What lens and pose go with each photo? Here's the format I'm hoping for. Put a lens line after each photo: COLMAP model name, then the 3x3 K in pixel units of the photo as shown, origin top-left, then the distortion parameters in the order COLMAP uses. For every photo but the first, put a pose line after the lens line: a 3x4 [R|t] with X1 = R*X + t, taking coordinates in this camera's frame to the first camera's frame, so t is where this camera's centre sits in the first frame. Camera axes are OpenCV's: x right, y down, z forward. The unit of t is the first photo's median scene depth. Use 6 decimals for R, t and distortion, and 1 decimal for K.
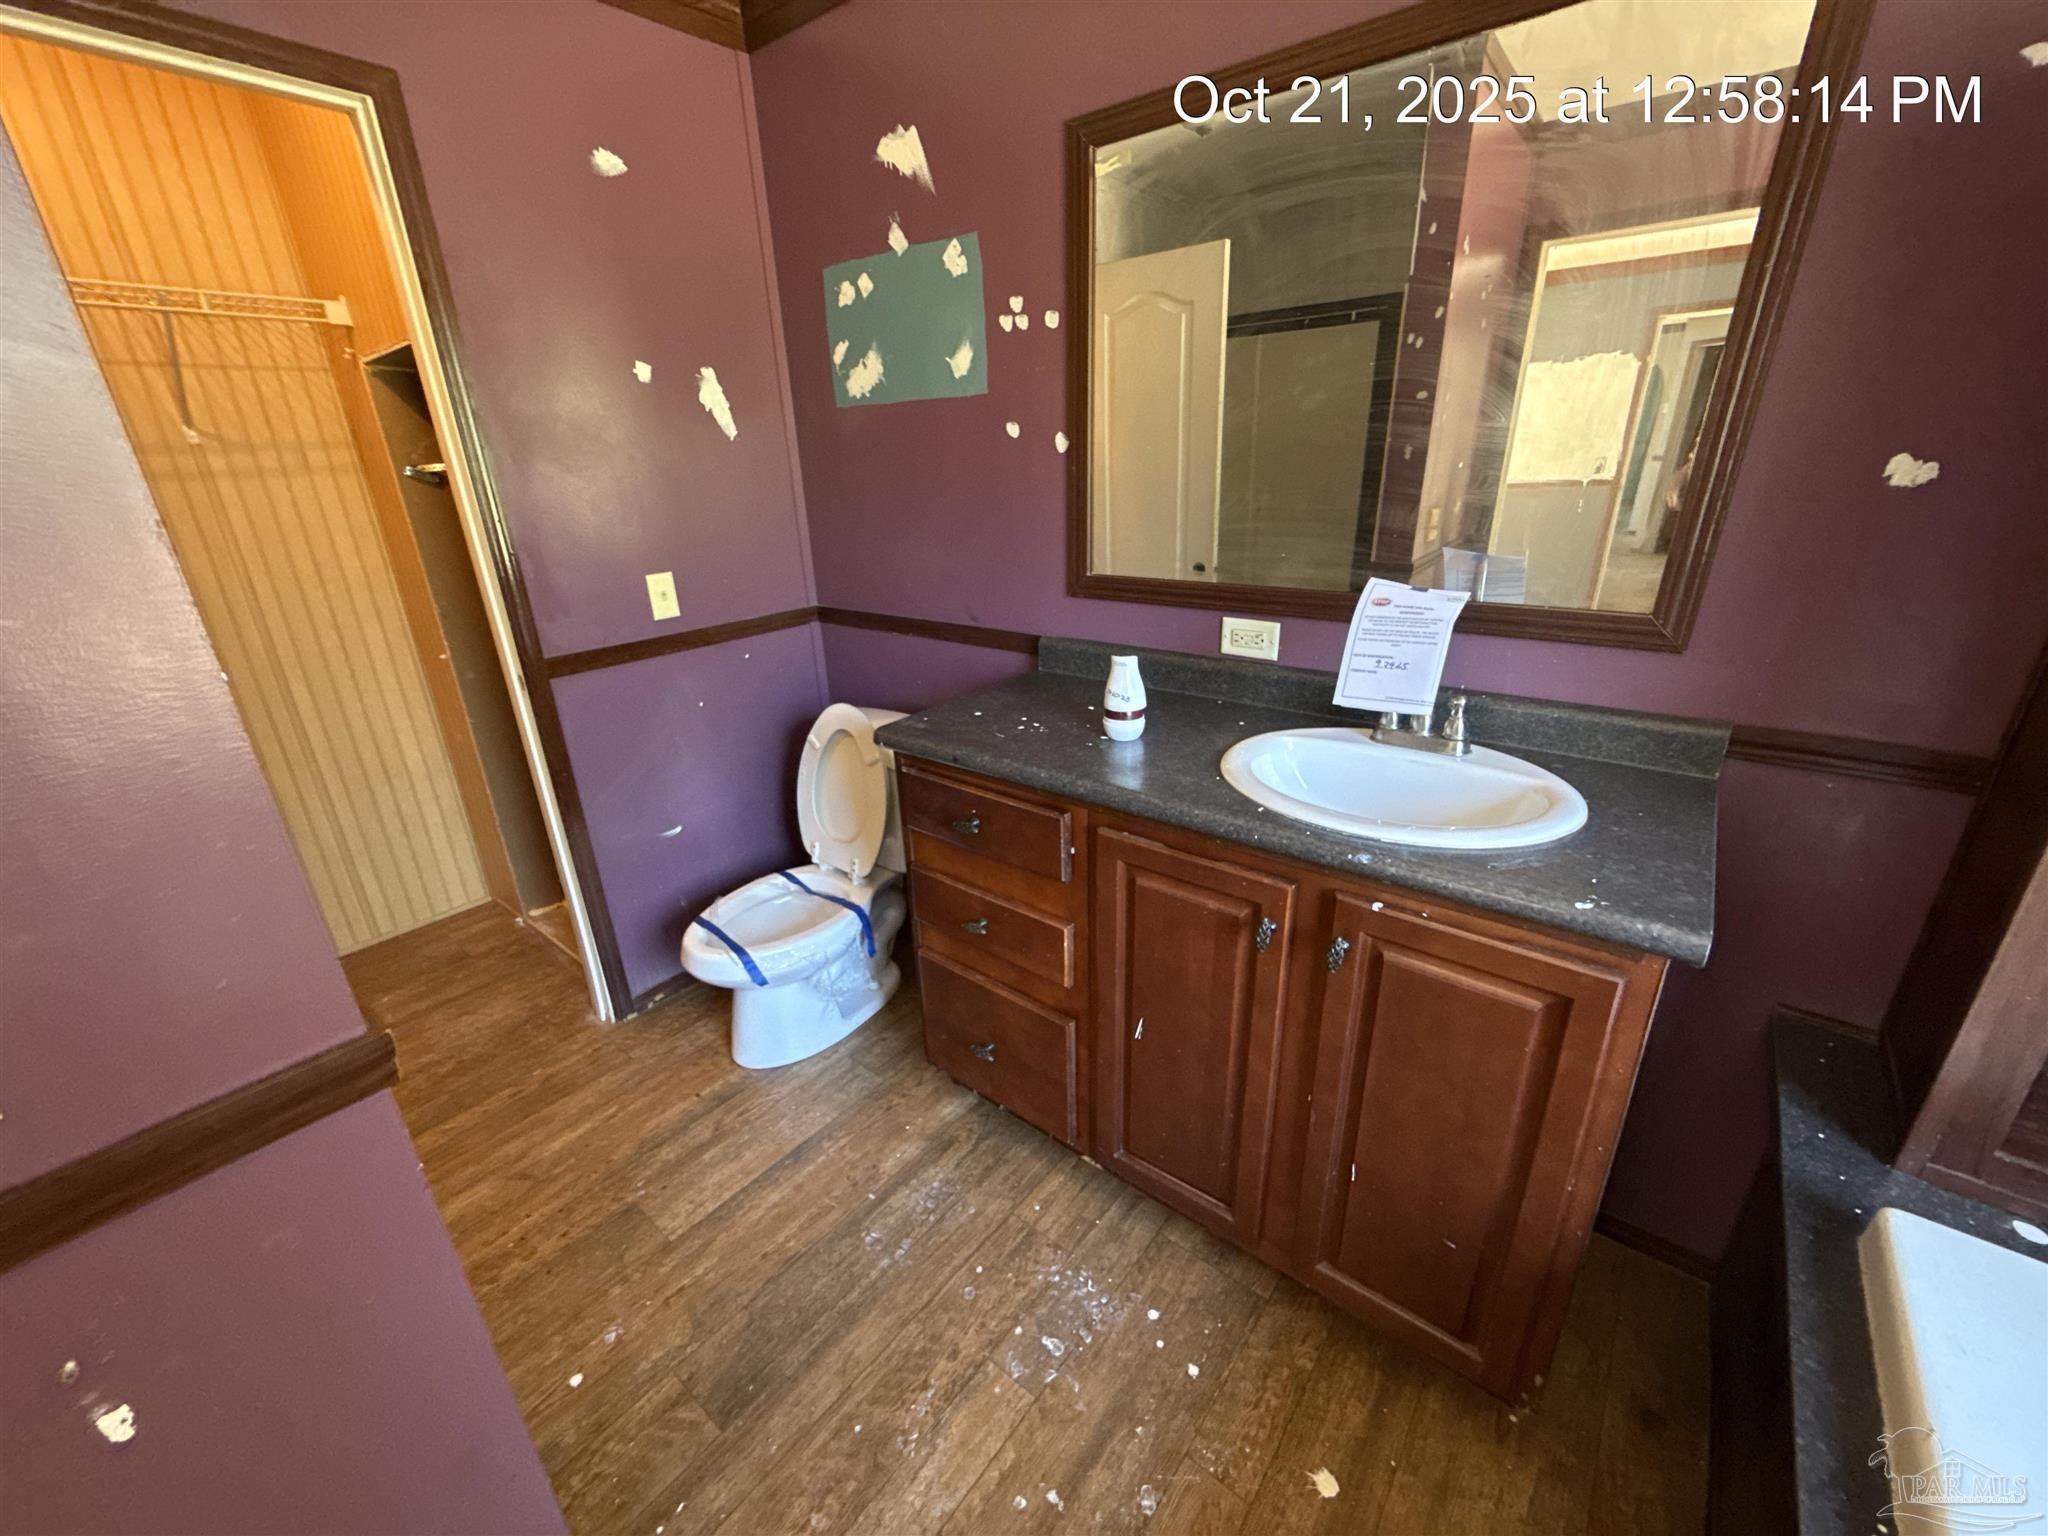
lens RADIAL K [[820.8, 0, 1026.8], [0, 820.8, 779.8], [0, 0, 1]] dist [0.003536, 0.000004]
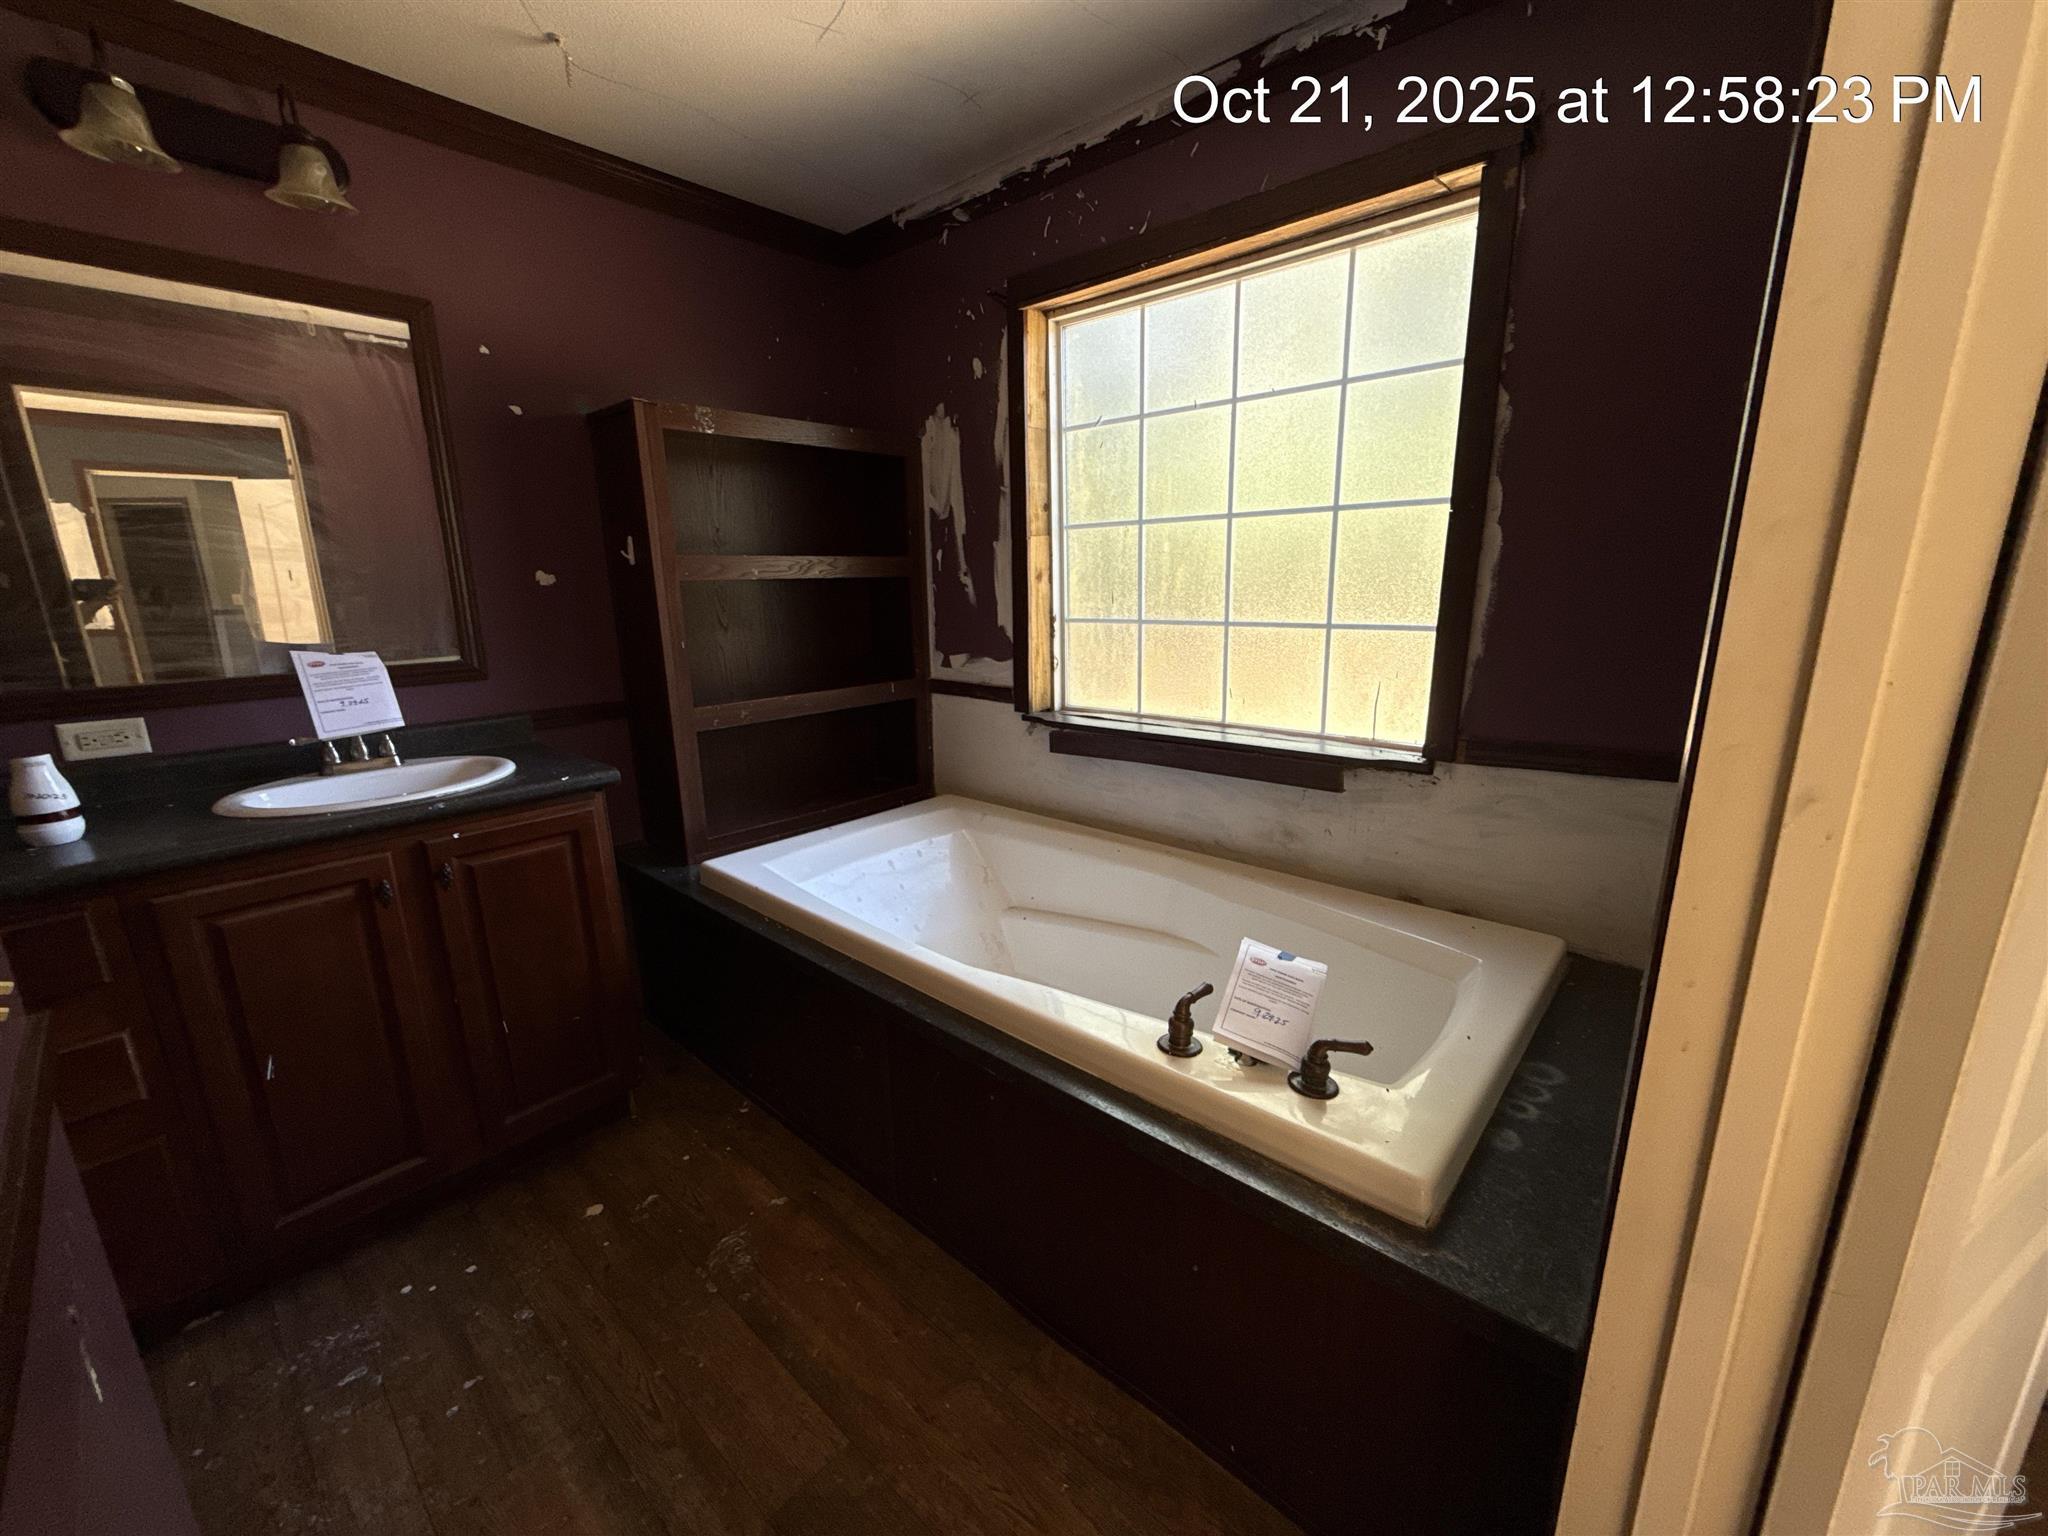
lens RADIAL K [[820.8, 0, 1025.5], [0, 820.8, 768.6], [0, 0, 1]] dist [0.003536, 0.000004]
pose [[0.056179, -0.201795, 0.977815, -0.864996], [0.384362, 0.908253, 0.165356, 0.167708], [-0.921472, 0.366545, 0.128587, -0.208680]]
